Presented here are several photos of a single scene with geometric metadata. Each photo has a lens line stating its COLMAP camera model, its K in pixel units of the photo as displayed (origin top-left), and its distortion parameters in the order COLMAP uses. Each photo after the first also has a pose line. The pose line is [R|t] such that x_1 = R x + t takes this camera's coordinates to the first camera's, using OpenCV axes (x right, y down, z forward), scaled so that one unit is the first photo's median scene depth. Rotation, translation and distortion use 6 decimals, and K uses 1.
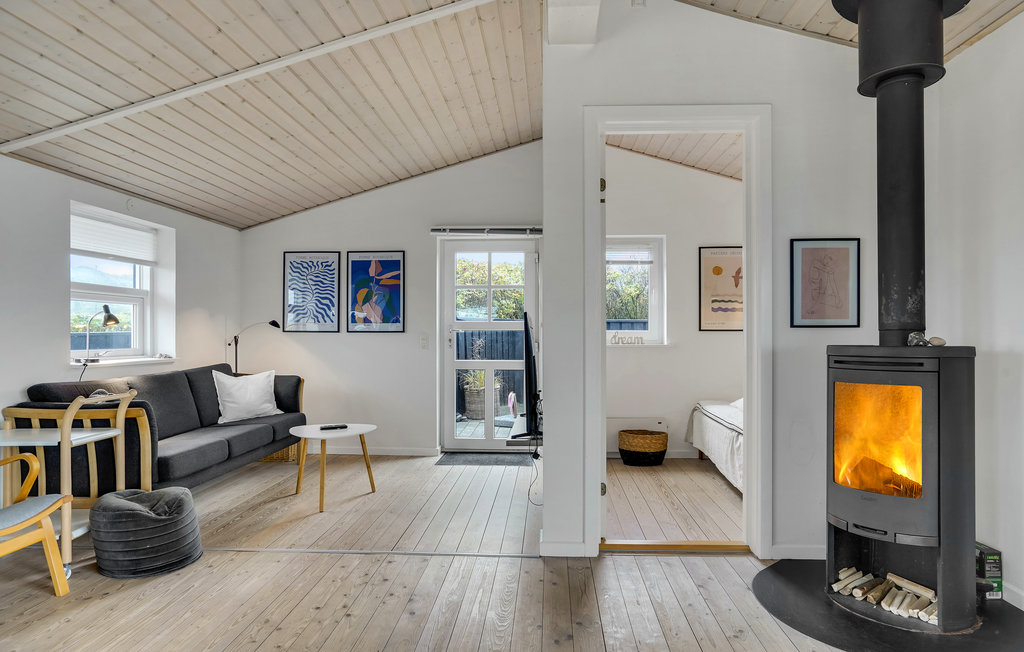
lens RADIAL K [[612.4, 0, 514.4], [0, 612.4, 327.8], [0, 0, 1]] dist [-0.001276, 0.007185]
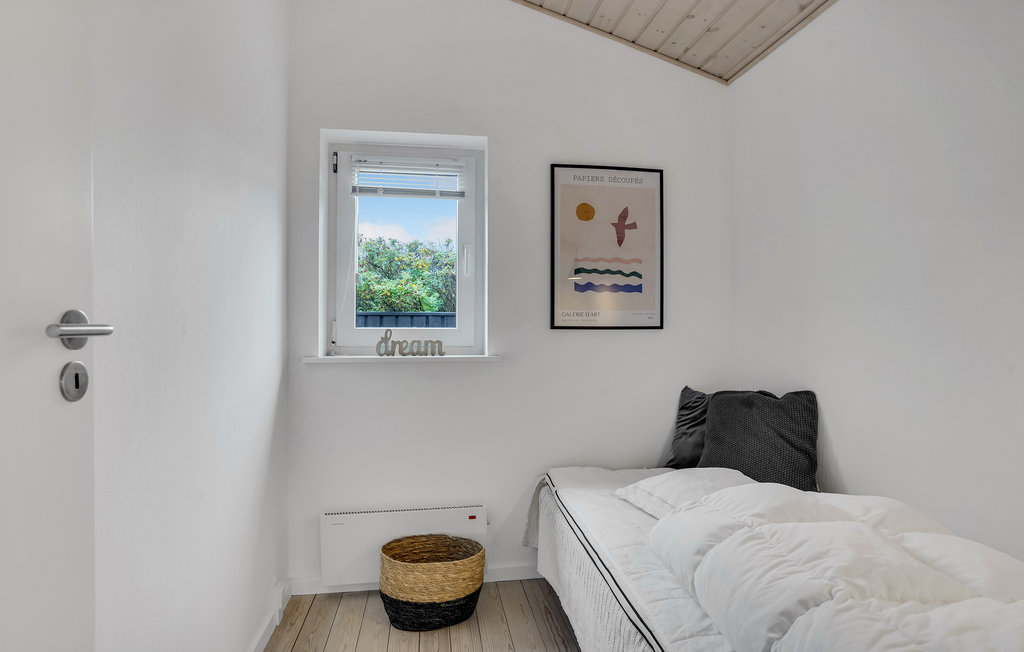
lens RADIAL K [[549.7, 0, 511.3], [0, 549.7, 326.8], [0, 0, 1]] dist [-0.018422, -0.000652]
pose [[0.978052, 0.001684, 0.208356, 0.251412], [-0.002149, 0.999996, 0.002009, 0.003797], [-0.208352, -0.002413, 0.978051, 0.808426]]
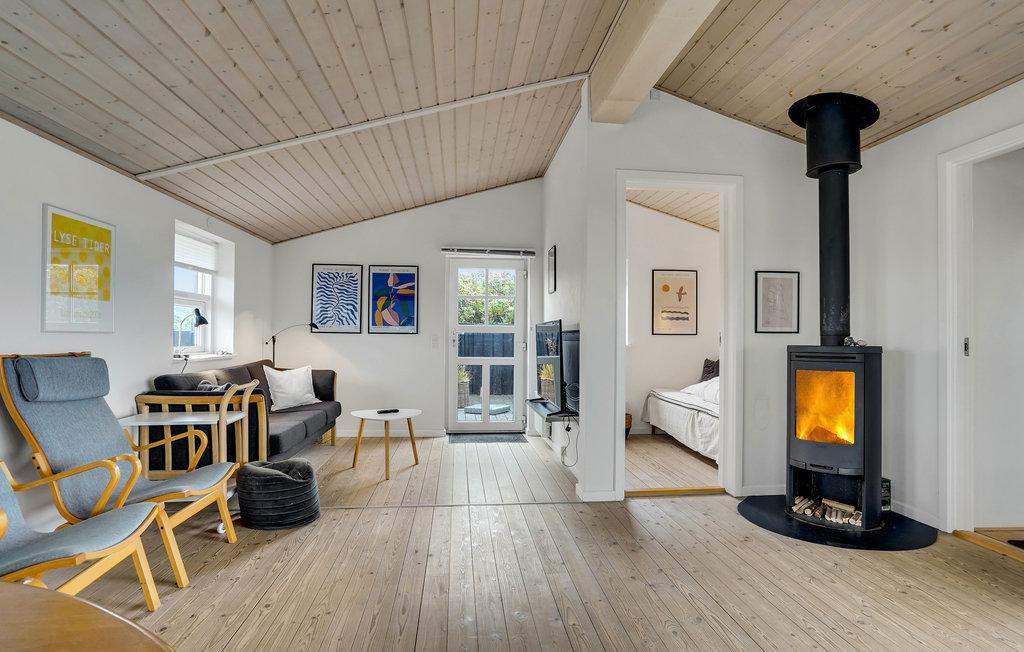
lens RADIAL K [[549.7, 0, 513.7], [0, 549.7, 326.0], [0, 0, 1]] dist [-0.018422, -0.000652]
pose [[0.986484, 0.010240, 0.163539, -0.253297], [-0.008910, 0.999921, -0.008864, -0.000320], [-0.163617, 0.007287, 0.986497, -0.134003]]
